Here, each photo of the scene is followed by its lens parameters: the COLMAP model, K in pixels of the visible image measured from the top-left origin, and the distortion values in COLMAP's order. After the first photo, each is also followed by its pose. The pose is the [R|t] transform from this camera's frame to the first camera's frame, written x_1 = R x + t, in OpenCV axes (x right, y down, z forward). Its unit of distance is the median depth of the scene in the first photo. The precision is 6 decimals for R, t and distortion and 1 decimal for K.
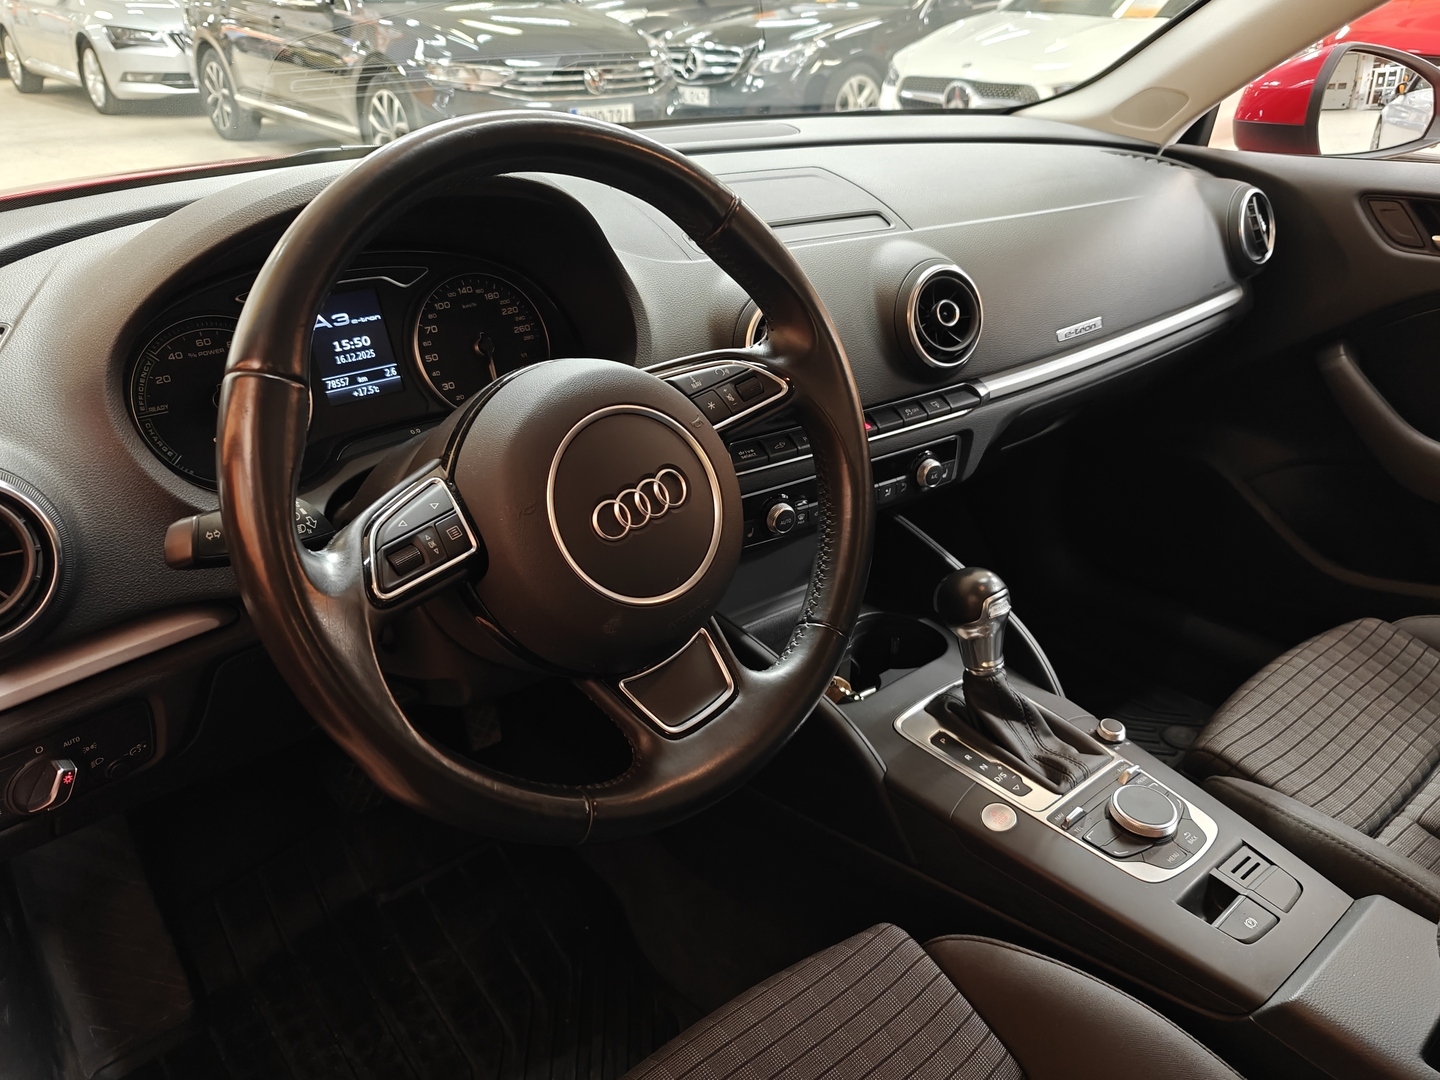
lens RADIAL K [[1109.3, 0, 719.3], [0, 1109.3, 562.2], [0, 0, 1]] dist [-0.001976, -0.000807]
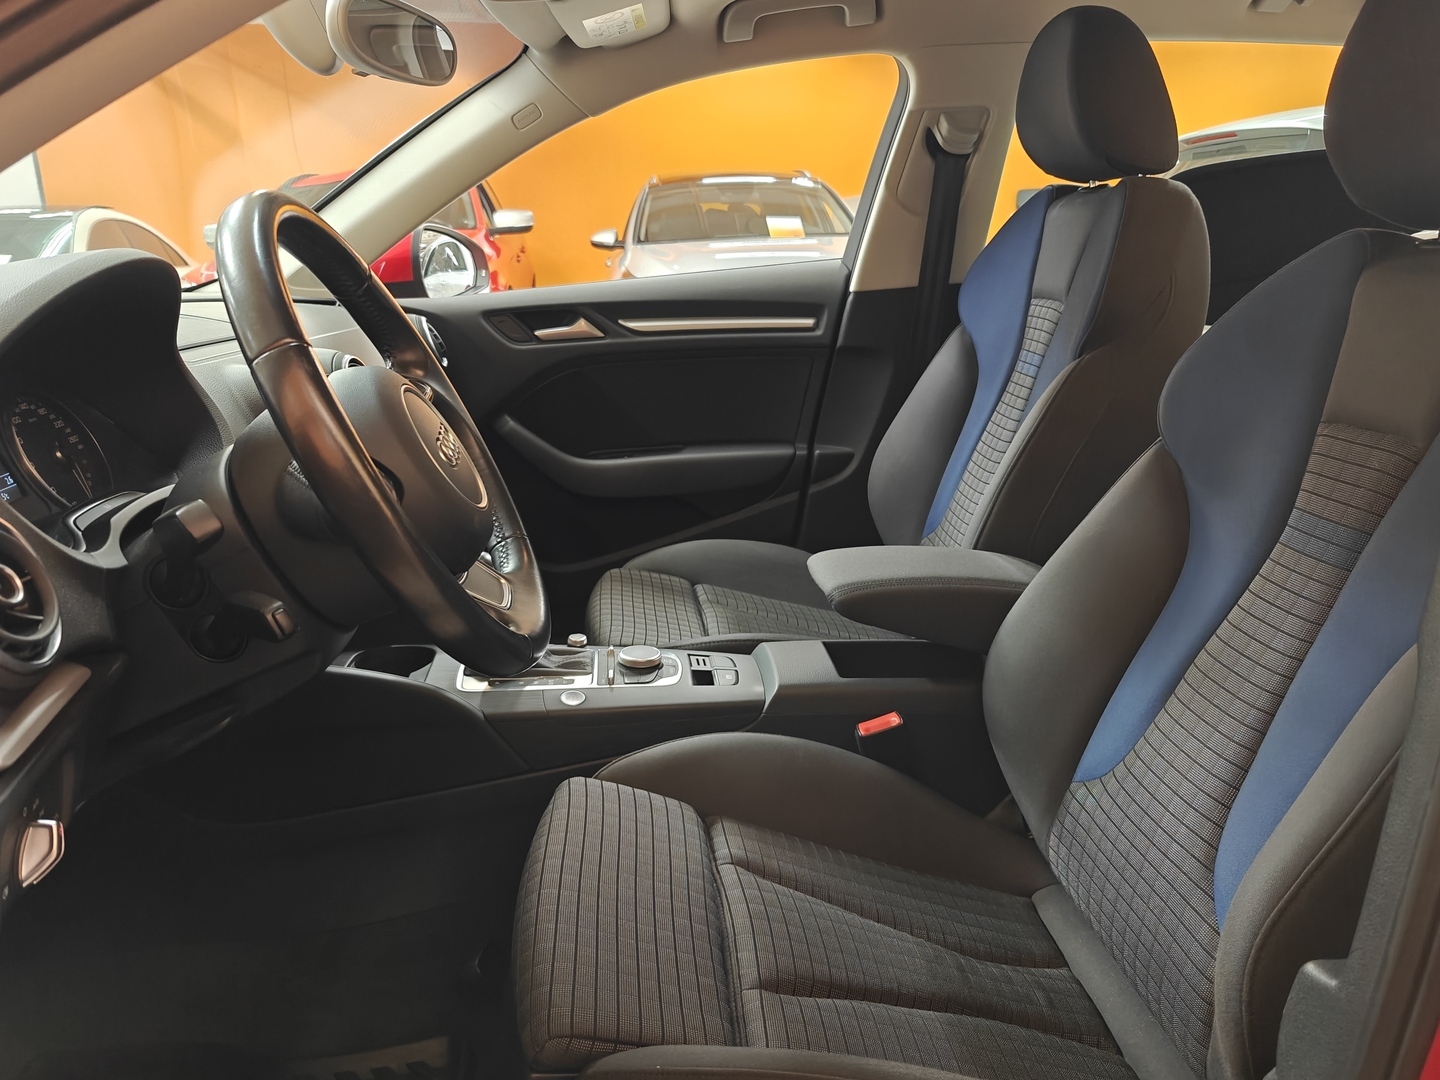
lens RADIAL K [[1109.3, 0, 719.3], [0, 1109.3, 562.2], [0, 0, 1]] dist [-0.001976, -0.000807]
pose [[0.570075, -0.252879, 0.781707, -0.695129], [0.415322, 0.909634, -0.008619, 0.164132], [-0.708888, 0.329574, 0.623586, -0.058585]]
